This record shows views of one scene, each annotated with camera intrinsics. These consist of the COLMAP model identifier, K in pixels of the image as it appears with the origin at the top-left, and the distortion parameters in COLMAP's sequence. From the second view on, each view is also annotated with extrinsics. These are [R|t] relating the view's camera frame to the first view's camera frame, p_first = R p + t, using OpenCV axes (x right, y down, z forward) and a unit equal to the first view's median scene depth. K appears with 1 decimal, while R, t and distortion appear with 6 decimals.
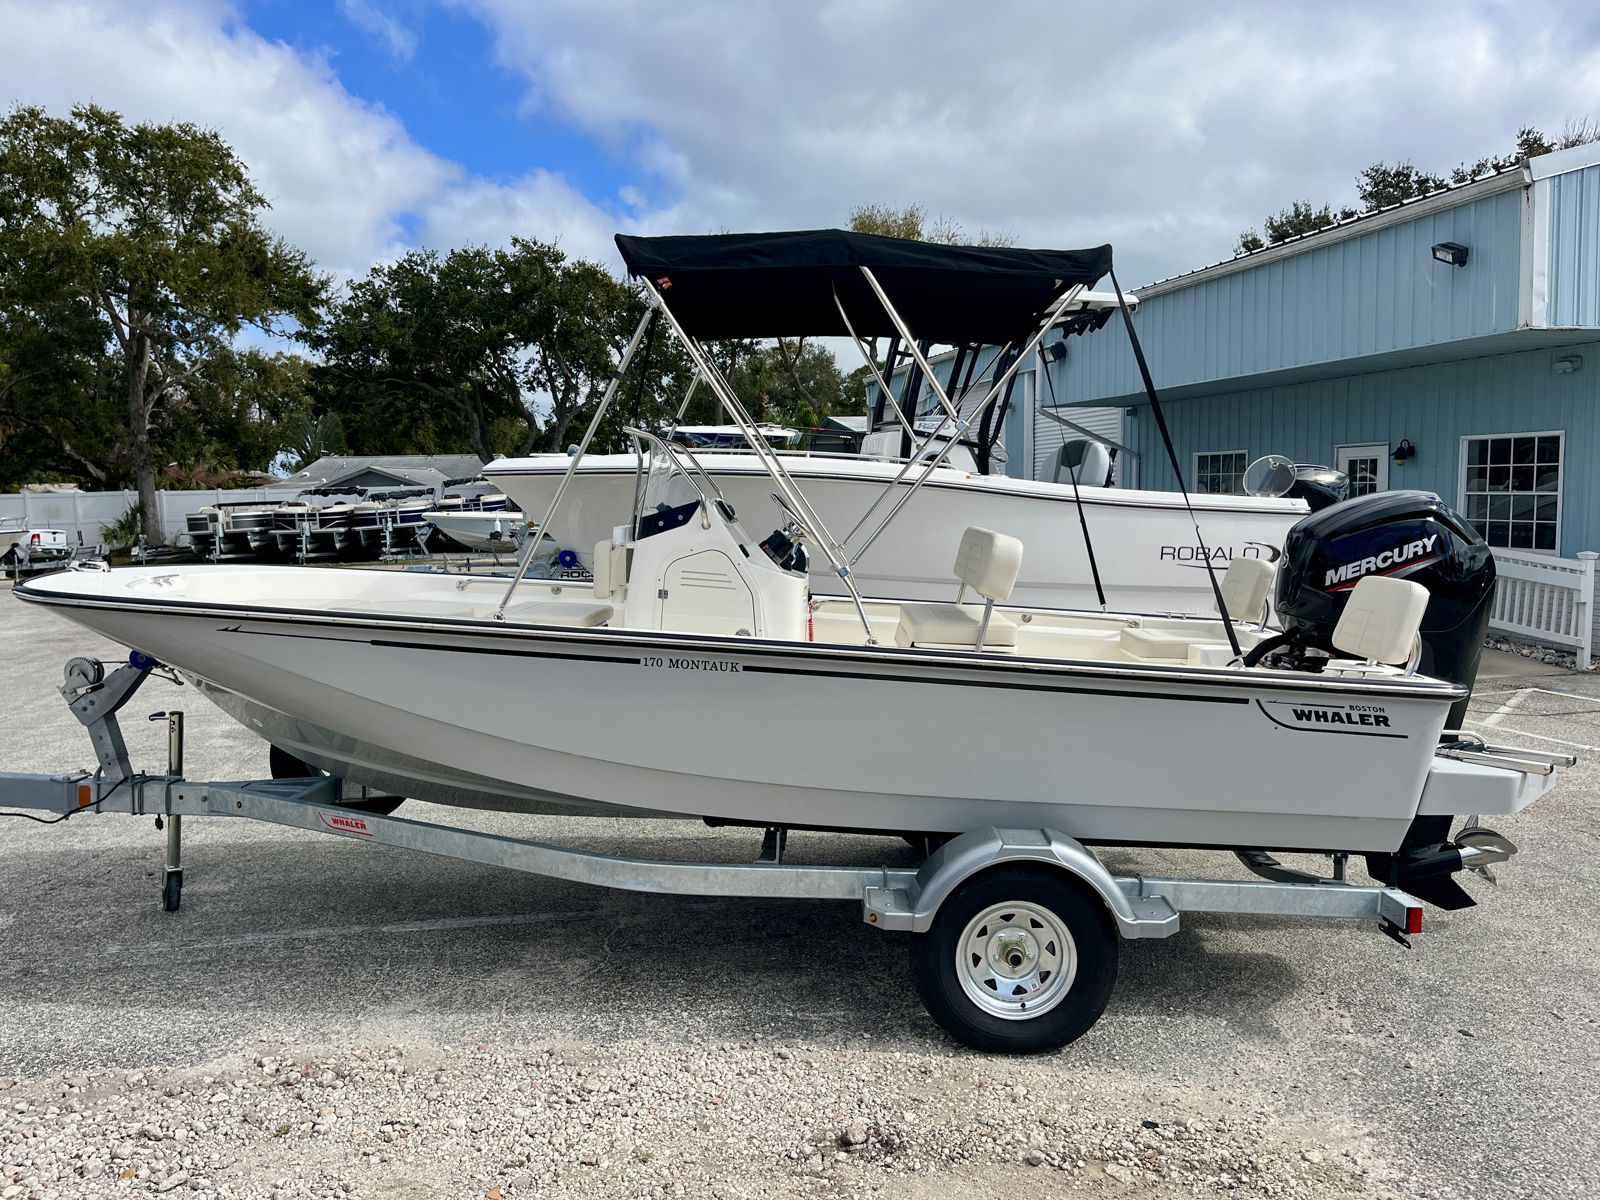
lens RADIAL K [[1189.2, 0, 800.0], [0, 1189.2, 600.0], [0, 0, 1]] dist [0.093196, -0.114338]
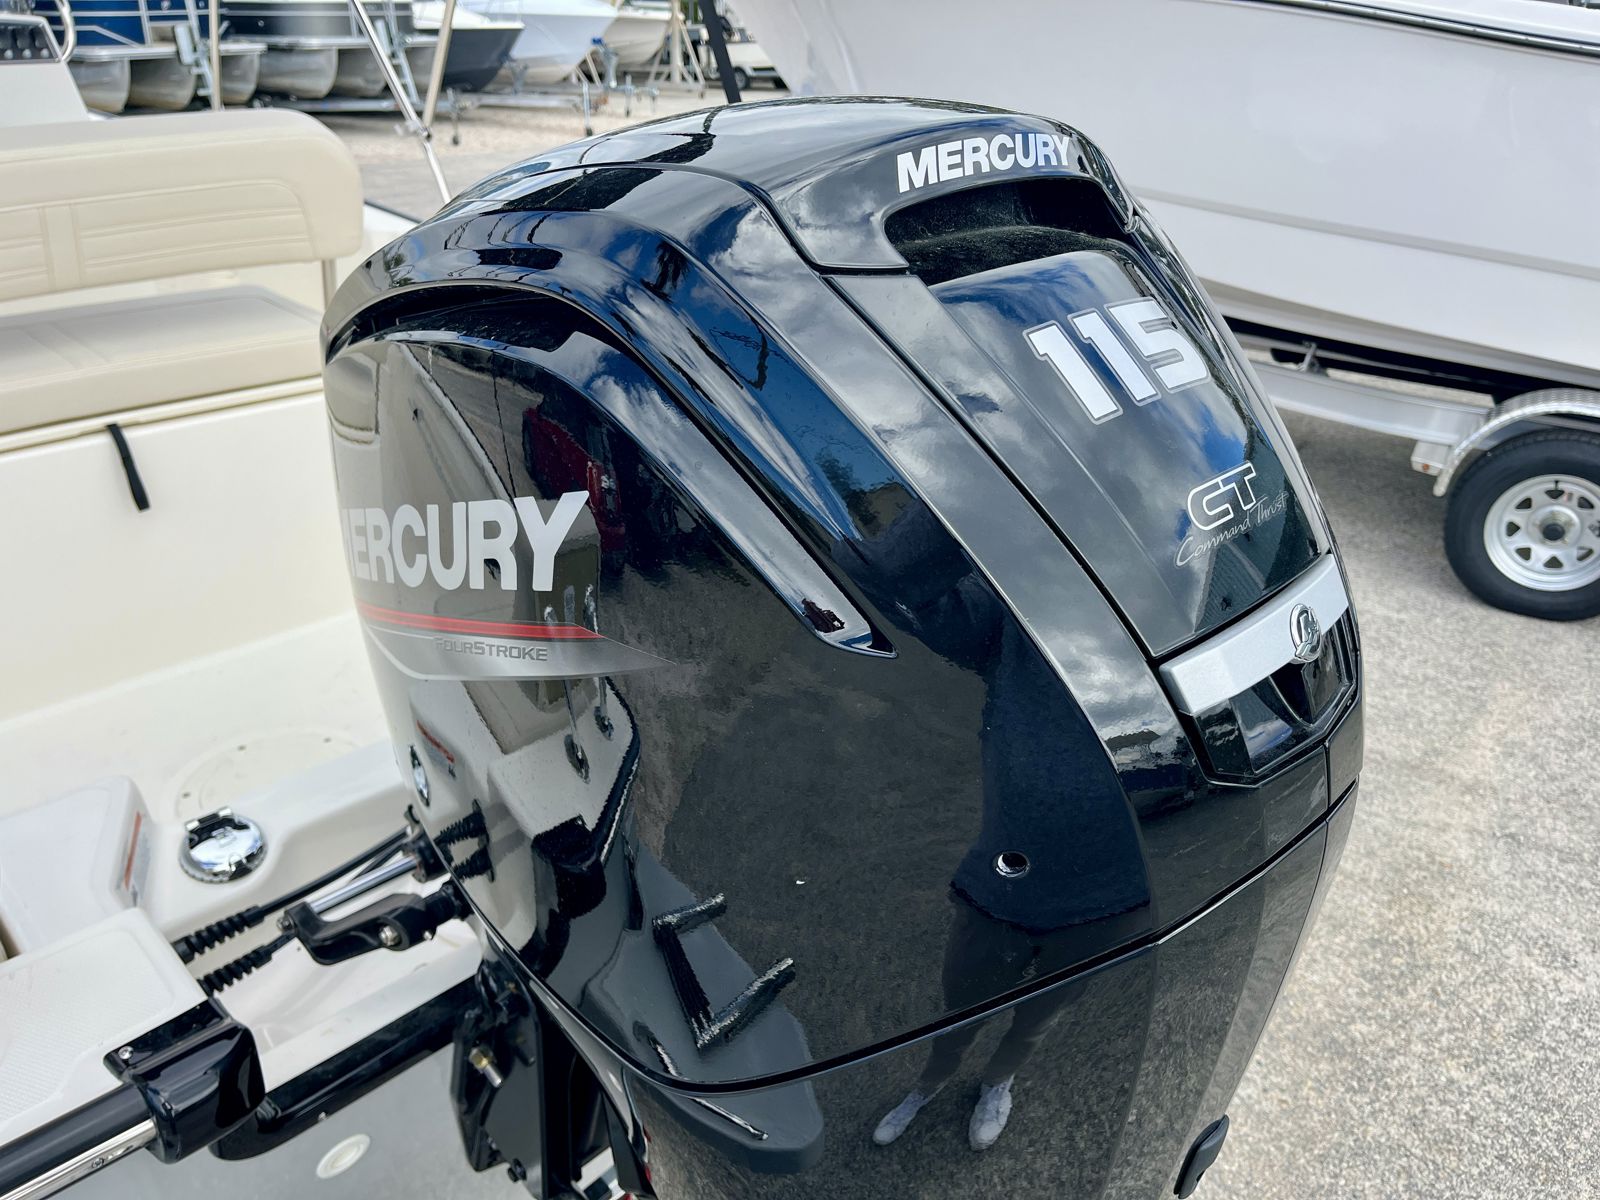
lens RADIAL K [[1169.4, 0, 788.9], [0, 1169.4, 570.1], [0, 0, 1]] dist [0.049462, -0.064123]
pose [[0.722869, 0.324281, -0.610166, 0.058295], [-0.085090, 0.918092, 0.387127, -0.009164], [0.685726, -0.227923, 0.691253, 0.086394]]
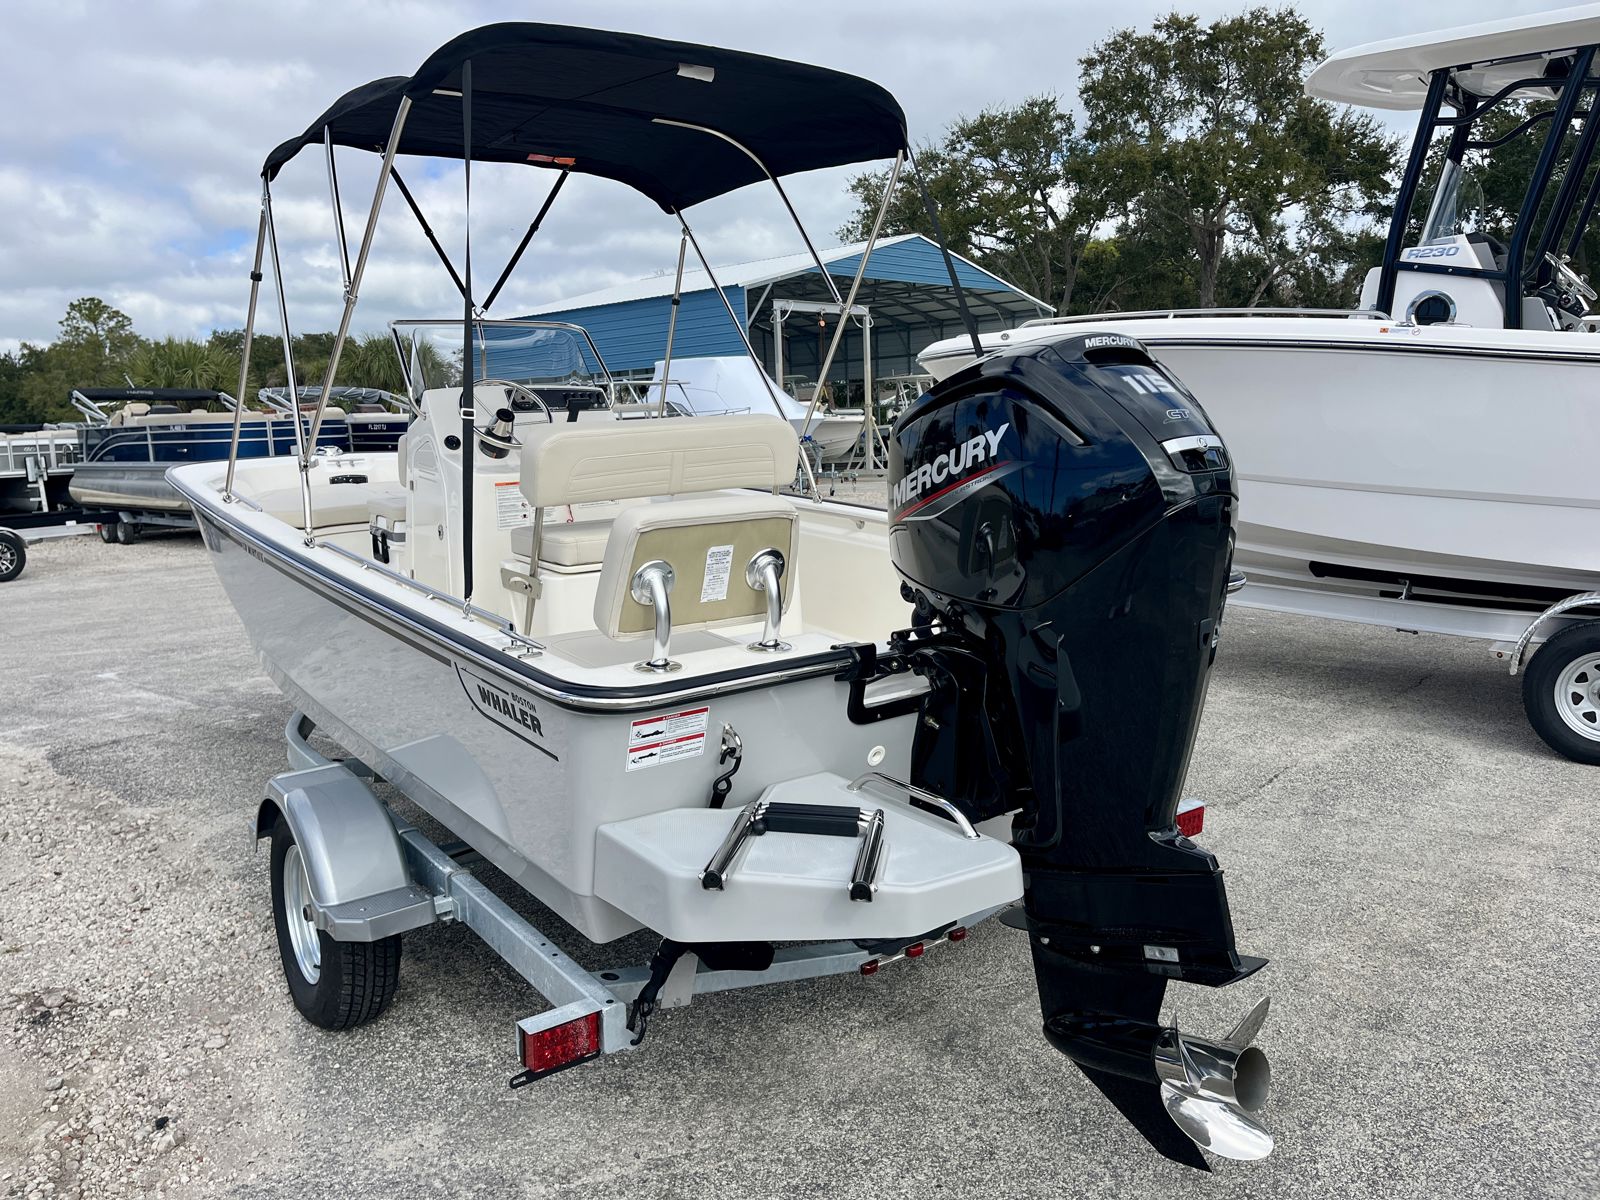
lens RADIAL K [[1189.2, 0, 800.0], [0, 1189.2, 600.0], [0, 0, 1]] dist [0.093196, -0.114338]
pose [[0.629783, 0.107670, -0.769273, 0.081647], [-0.035971, 0.993327, 0.109581, -0.002952], [0.775938, -0.041340, 0.629453, 0.056412]]
